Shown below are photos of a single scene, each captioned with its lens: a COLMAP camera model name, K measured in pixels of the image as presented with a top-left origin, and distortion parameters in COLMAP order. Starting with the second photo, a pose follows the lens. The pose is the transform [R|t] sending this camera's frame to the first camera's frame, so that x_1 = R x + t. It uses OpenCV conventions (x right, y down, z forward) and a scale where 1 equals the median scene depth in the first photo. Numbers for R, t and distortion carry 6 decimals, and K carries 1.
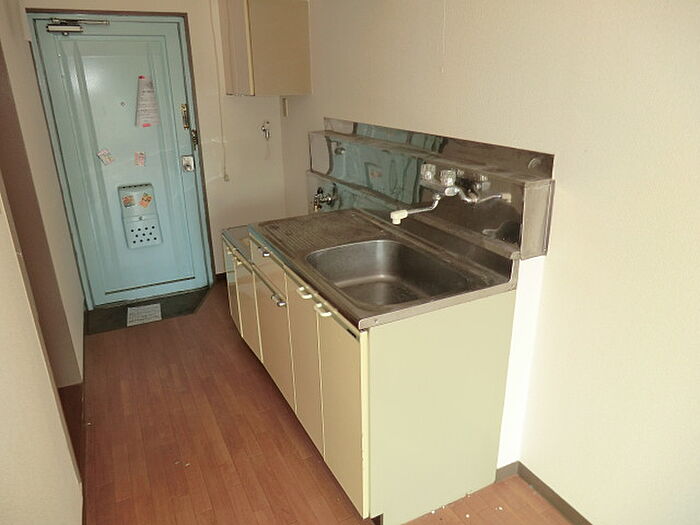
lens RADIAL K [[507.6, 0, 348.5], [0, 507.6, 261.3], [0, 0, 1]] dist [-0.081658, 0.074952]
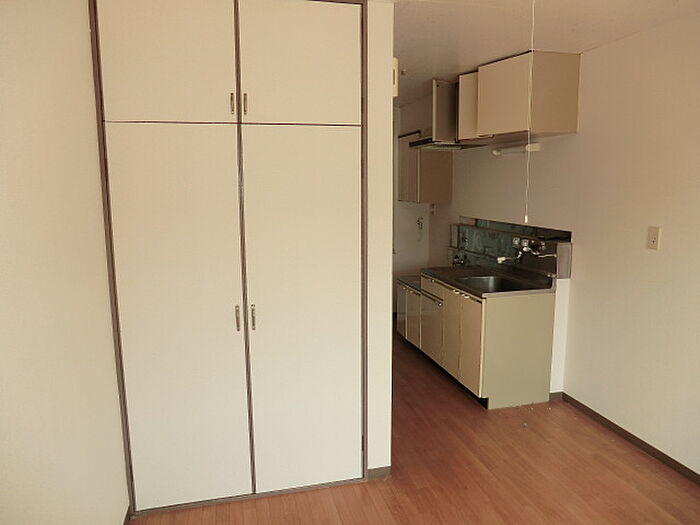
lens RADIAL K [[507.6, 0, 354.7], [0, 507.6, 263.6], [0, 0, 1]] dist [-0.081658, 0.074952]
pose [[0.978706, 0.042346, -0.200851, -0.040425], [-0.079972, 0.979834, -0.183109, 0.192097], [0.189047, 0.195272, 0.962356, -0.610942]]
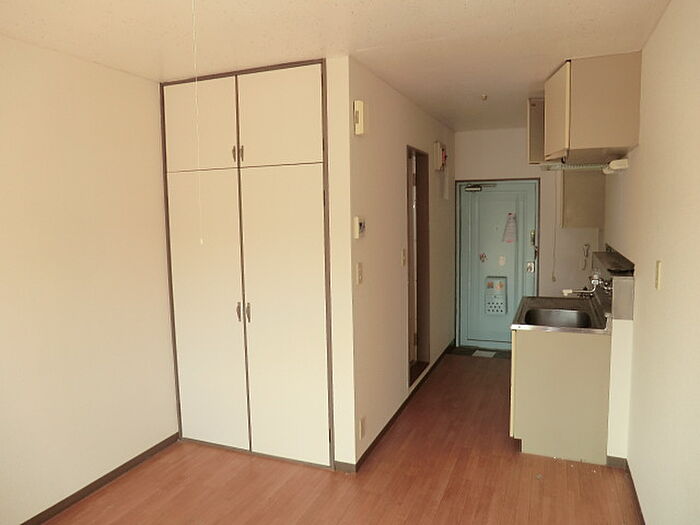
lens RADIAL K [[507.6, 0, 354.0], [0, 507.6, 265.0], [0, 0, 1]] dist [-0.081658, 0.074952]
pose [[0.666070, 0.084548, -0.741082, 0.499110], [-0.249228, 0.961678, -0.114287, 0.120216], [0.703019, 0.260822, 0.661616, -0.443236]]
